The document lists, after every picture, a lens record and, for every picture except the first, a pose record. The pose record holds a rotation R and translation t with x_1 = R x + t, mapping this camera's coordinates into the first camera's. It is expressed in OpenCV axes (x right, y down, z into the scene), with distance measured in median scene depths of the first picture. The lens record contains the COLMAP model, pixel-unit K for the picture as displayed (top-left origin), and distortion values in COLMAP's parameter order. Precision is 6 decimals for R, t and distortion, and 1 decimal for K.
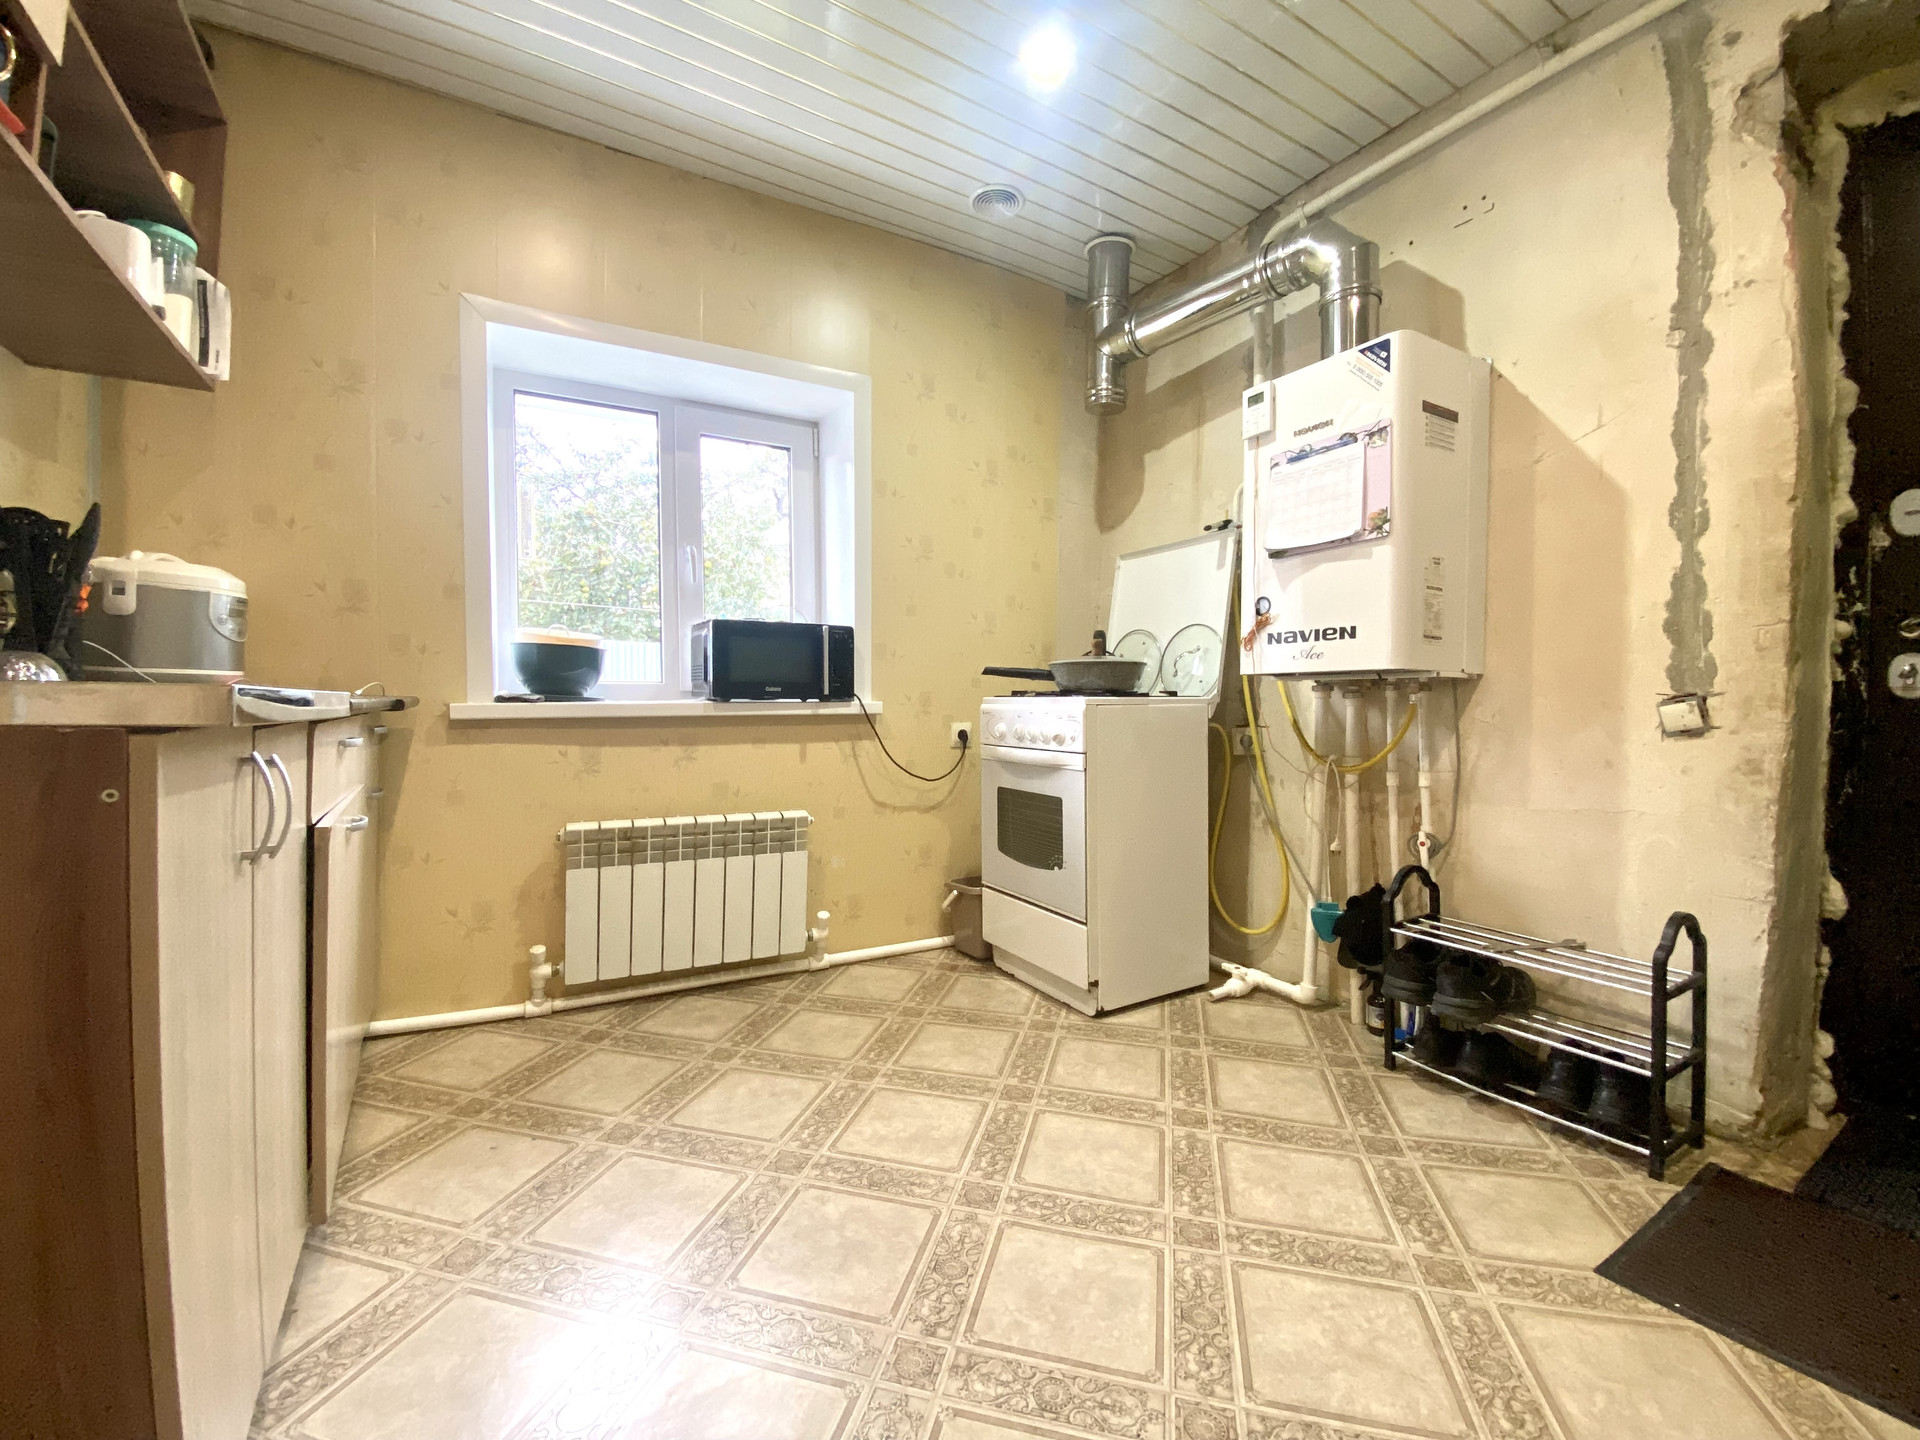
lens RADIAL K [[779.1, 0, 965.4], [0, 779.1, 714.7], [0, 0, 1]] dist [0.019142, -0.019406]
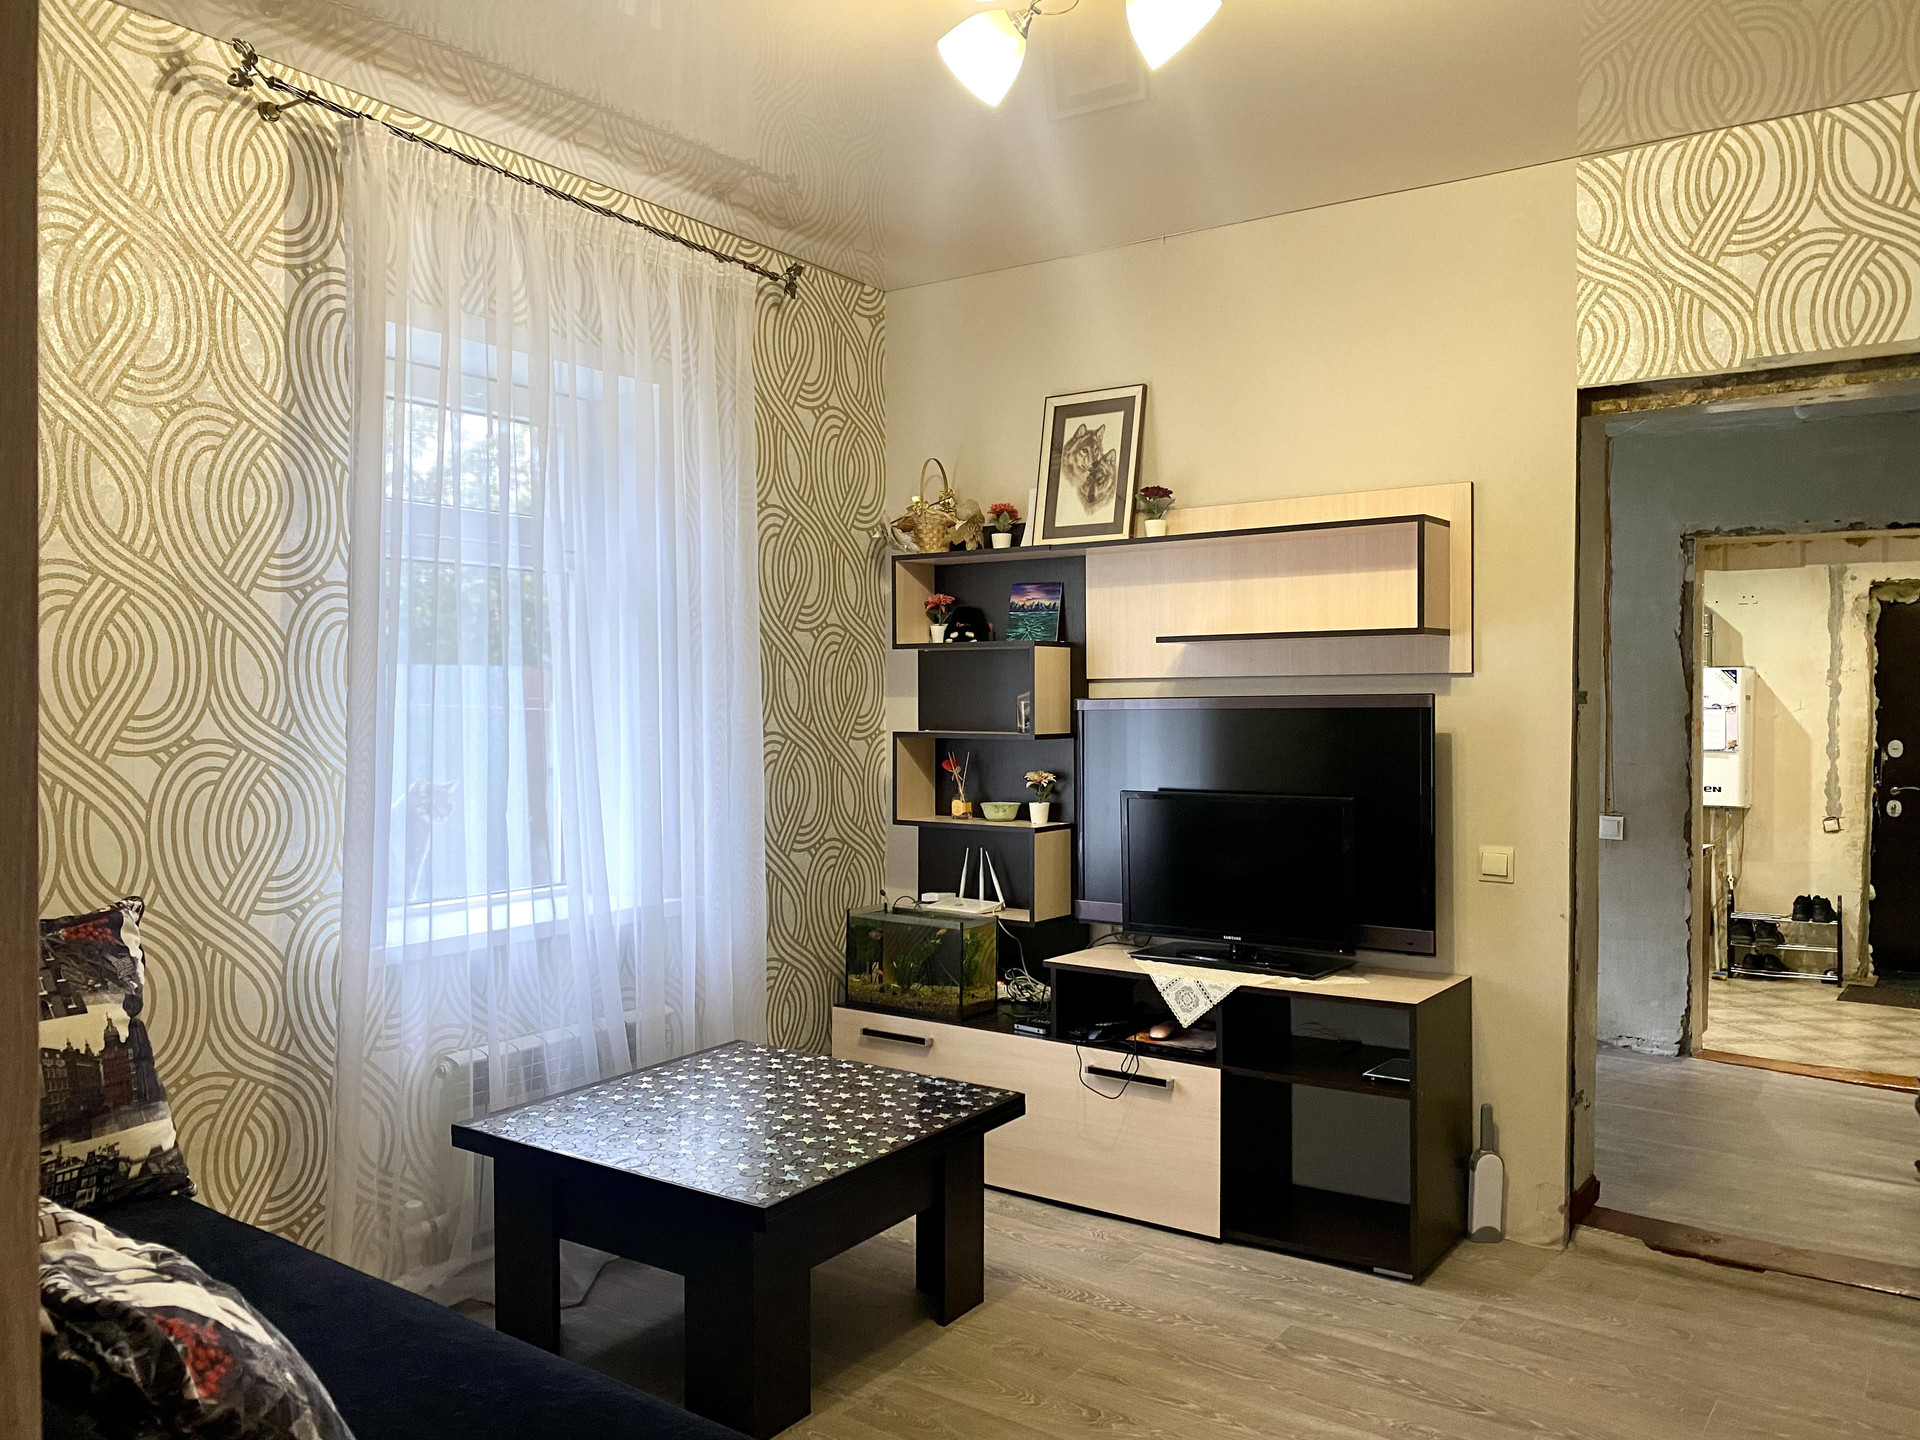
lens RADIAL K [[1464.8, 0, 976.0], [0, 1464.8, 726.4], [0, 0, 1]] dist [0.054757, -0.056601]
pose [[0.914526, -0.012525, 0.404334, -3.268752], [0.009327, 0.999908, 0.009878, -0.354947], [-0.404421, -0.005263, 0.914558, -2.109985]]
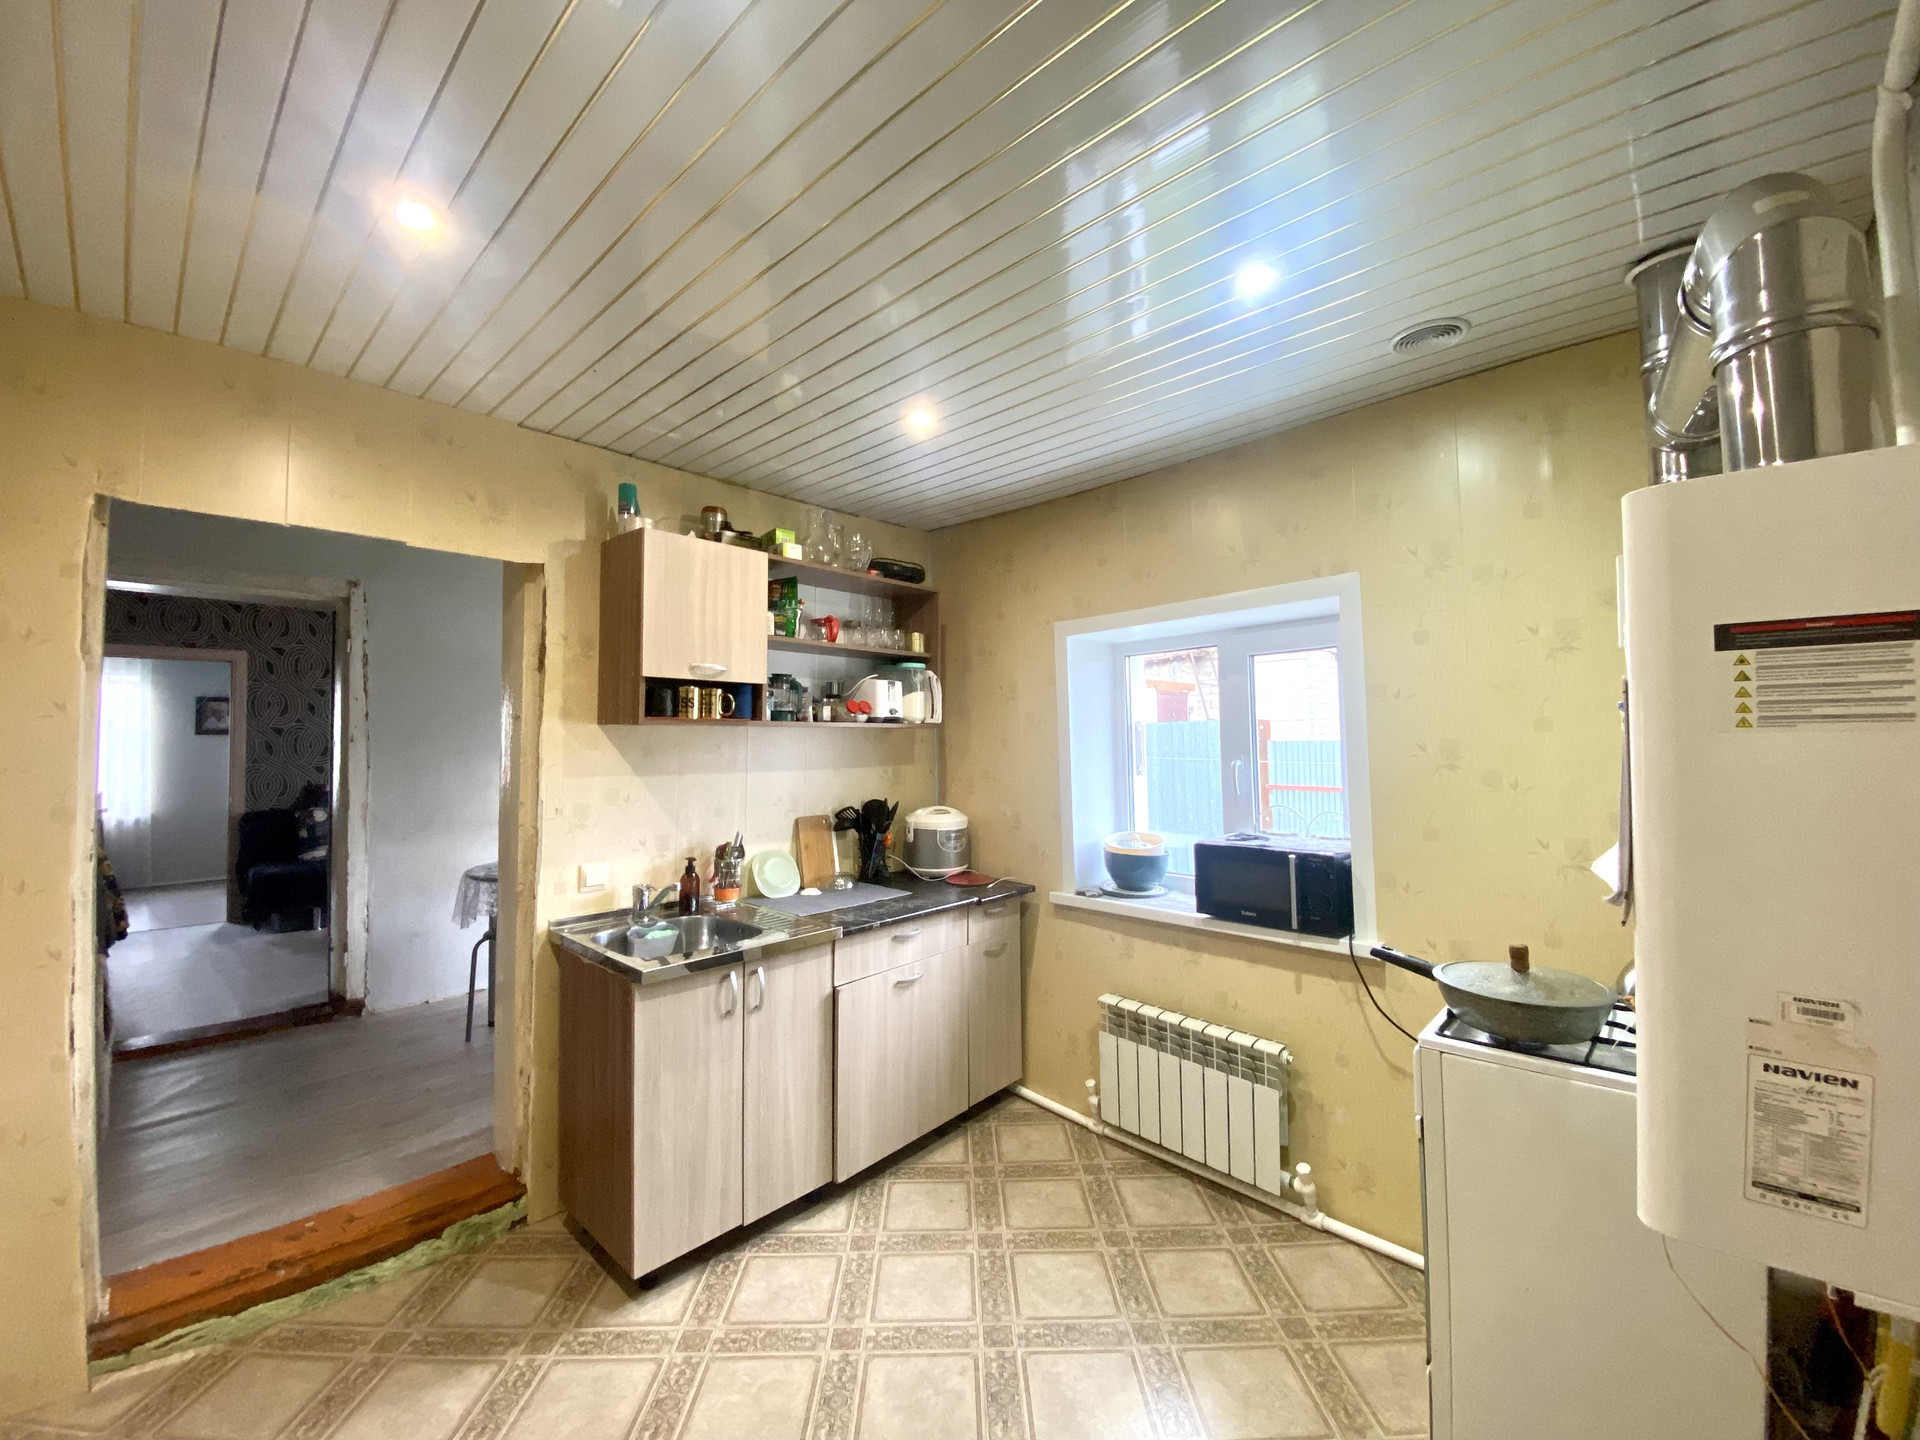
lens RADIAL K [[779.1, 0, 965.4], [0, 779.1, 714.7], [0, 0, 1]] dist [0.019142, -0.019406]
pose [[0.268164, -0.046905, -0.962231, 0.809008], [-0.006336, 0.998707, -0.050449, -0.297175], [0.963353, 0.019625, 0.267520, 0.450157]]
